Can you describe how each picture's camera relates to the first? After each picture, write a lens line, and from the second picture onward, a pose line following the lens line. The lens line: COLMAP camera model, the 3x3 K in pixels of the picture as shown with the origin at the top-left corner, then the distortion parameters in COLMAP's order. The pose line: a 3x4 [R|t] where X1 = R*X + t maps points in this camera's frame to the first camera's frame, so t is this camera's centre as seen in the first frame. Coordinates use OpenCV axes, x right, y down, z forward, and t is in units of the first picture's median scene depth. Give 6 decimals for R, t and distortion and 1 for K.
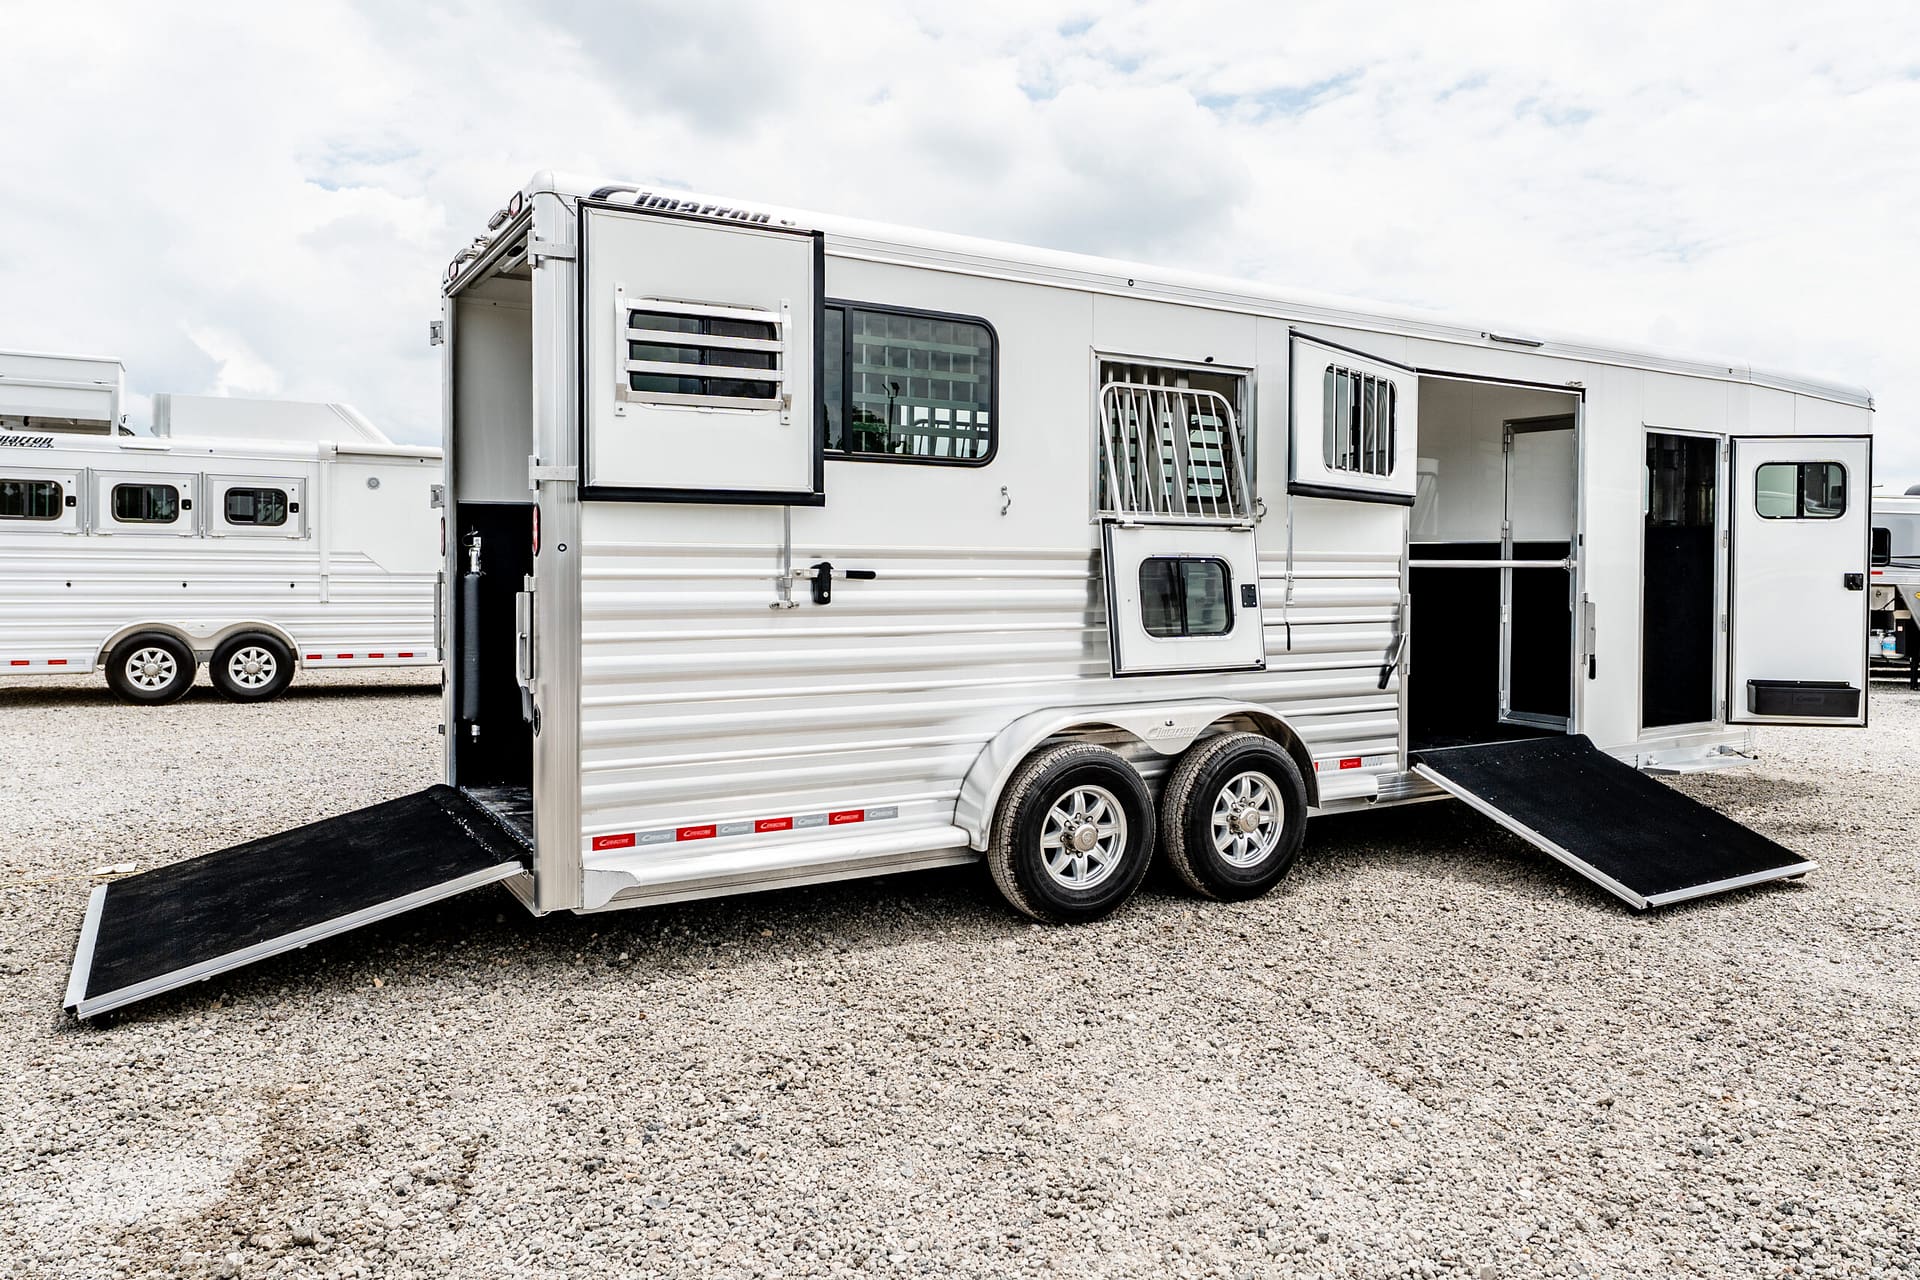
lens RADIAL K [[1219.2, 0, 957.6], [0, 1219.2, 571.1], [0, 0, 1]] dist [-0.001021, 0.000948]
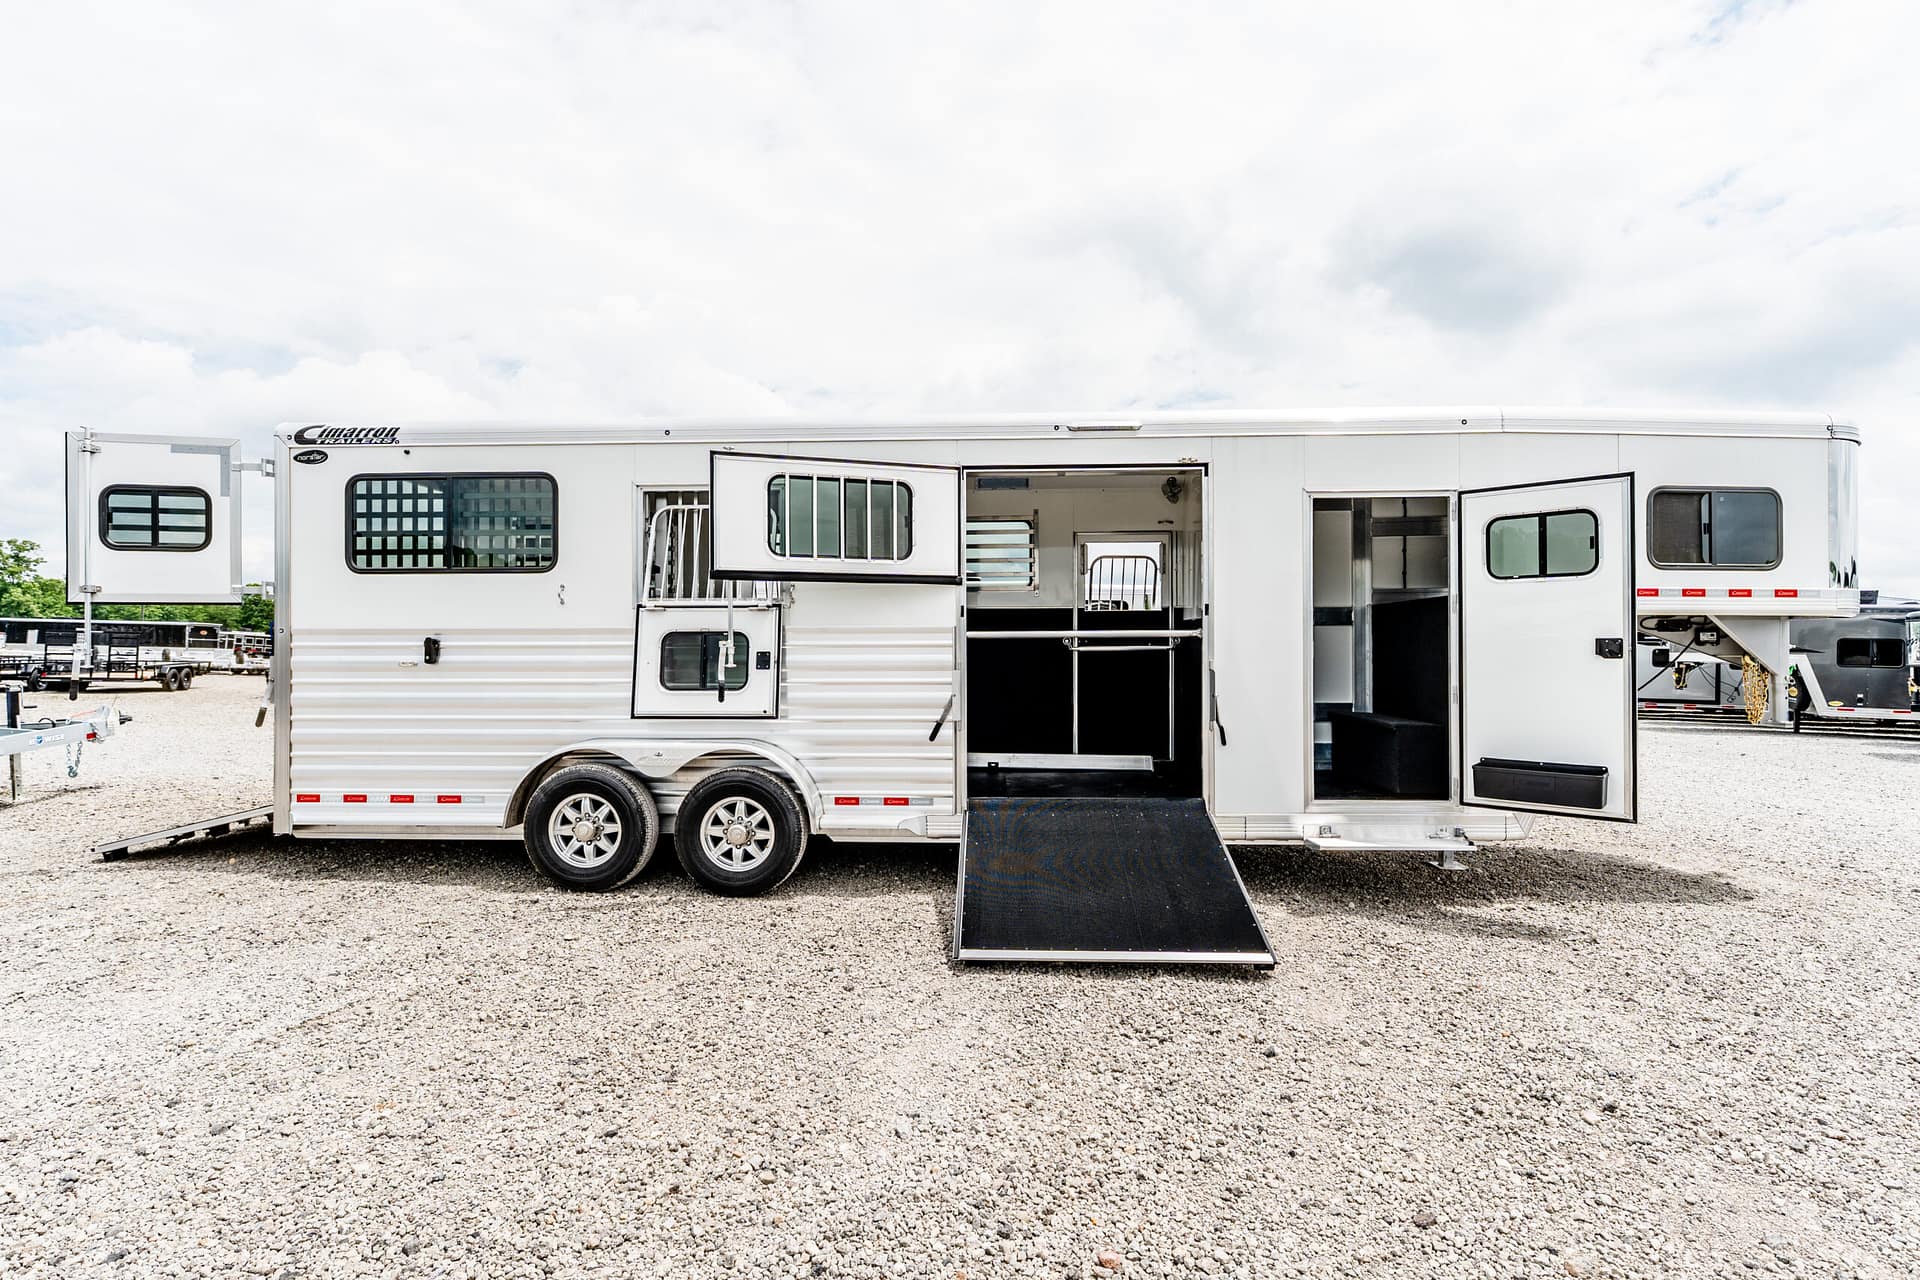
lens RADIAL K [[796.3, 0, 962.7], [0, 796.3, 644.4], [0, 0, 1]] dist [-0.000541, -0.000017]
pose [[0.851522, -0.012758, -0.524164, 0.881329], [0.003629, 0.999823, -0.018440, 0.020062], [0.524307, 0.013800, 0.851418, 0.406832]]
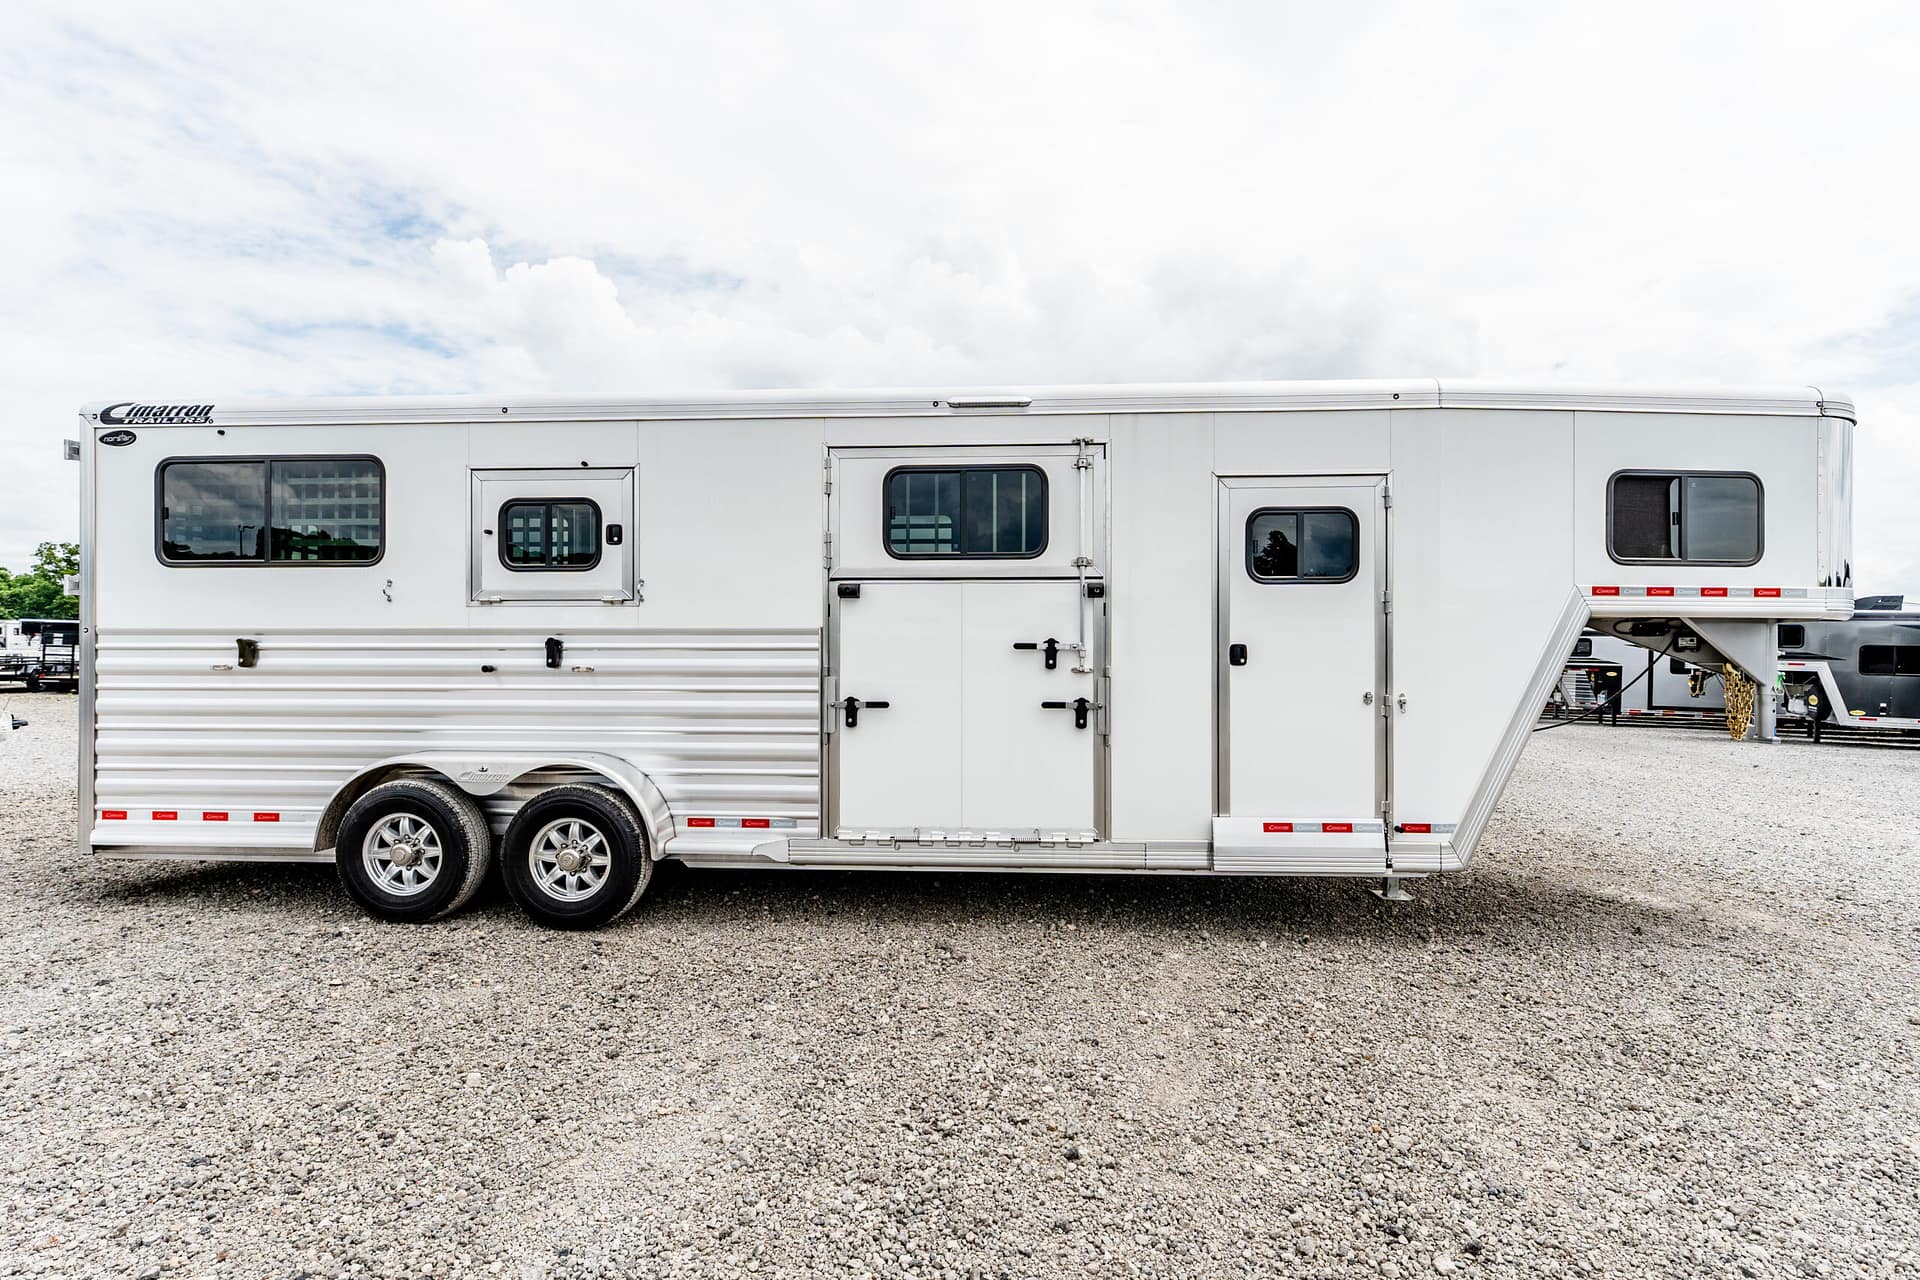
lens RADIAL K [[792.0, 0, 974.8], [0, 792.0, 651.2], [0, 0, 1]] dist [-0.000358, -0.000123]
pose [[0.844481, -0.007991, -0.535525, 0.957196], [-0.000019, 0.999888, -0.014950, 0.019027], [0.535585, 0.012635, 0.844387, 0.572740]]
